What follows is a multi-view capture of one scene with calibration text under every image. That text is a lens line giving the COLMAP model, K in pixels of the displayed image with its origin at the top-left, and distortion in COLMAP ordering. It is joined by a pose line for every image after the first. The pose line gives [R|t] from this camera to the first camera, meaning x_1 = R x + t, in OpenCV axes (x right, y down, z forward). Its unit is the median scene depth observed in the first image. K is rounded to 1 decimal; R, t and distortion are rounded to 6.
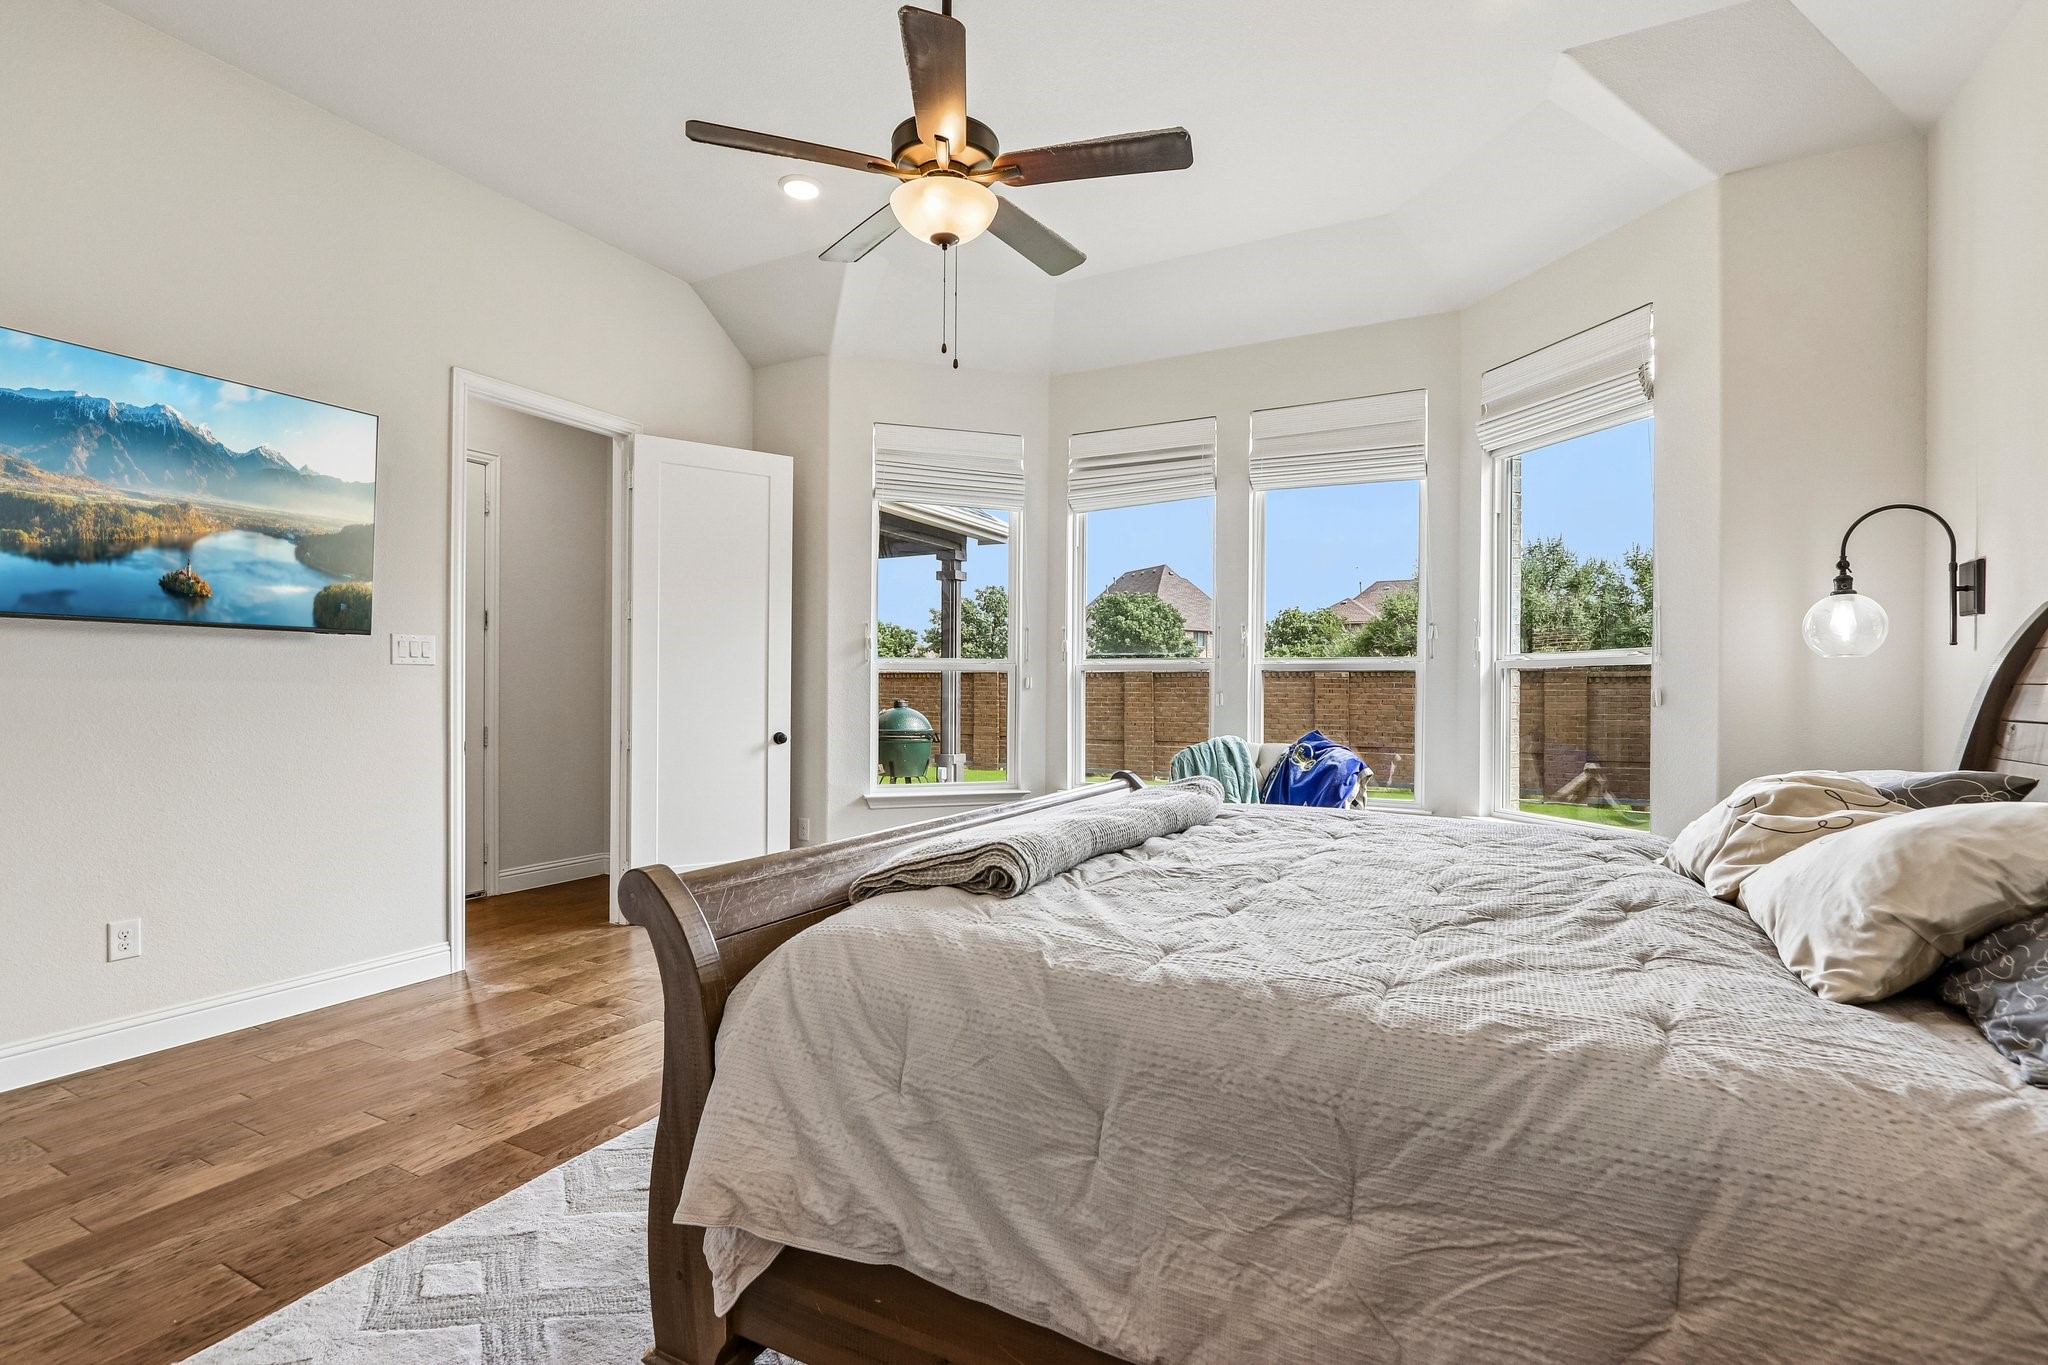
lens RADIAL K [[941.6, 0, 1026.9], [0, 941.6, 662.0], [0, 0, 1]] dist [-0.014606, 0.002571]
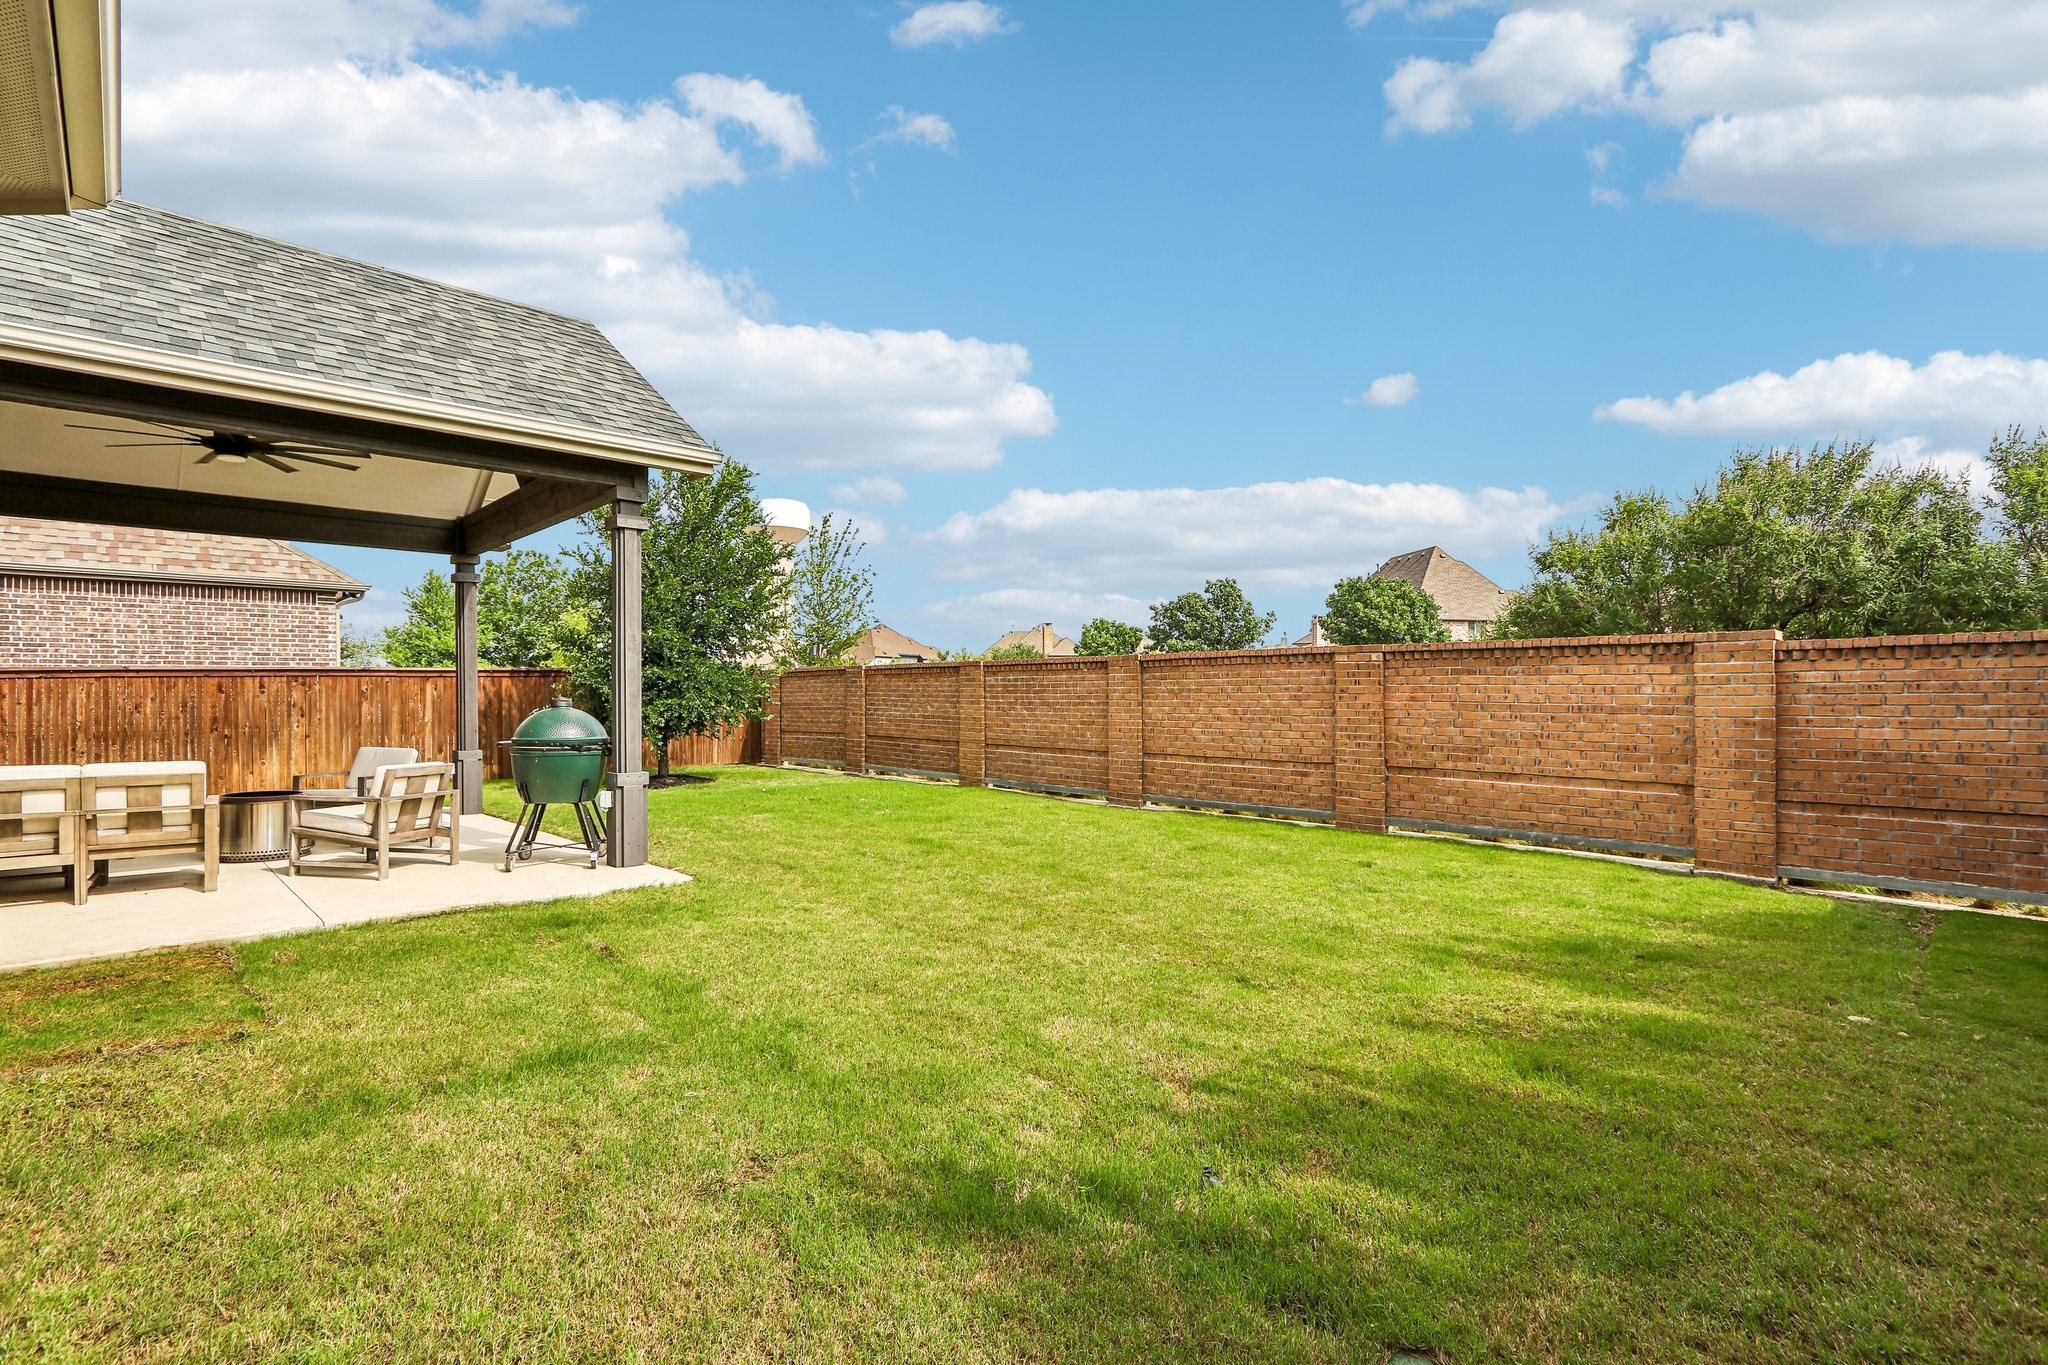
lens RADIAL K [[941.6, 0, 1015.9], [0, 941.6, 669.9], [0, 0, 1]] dist [-0.014606, 0.002571]
pose [[0.952065, -0.016086, -0.305473, 0.291971], [0.018213, 0.999826, 0.004116, 0.014905], [0.305354, -0.009483, 0.952192, 0.286695]]
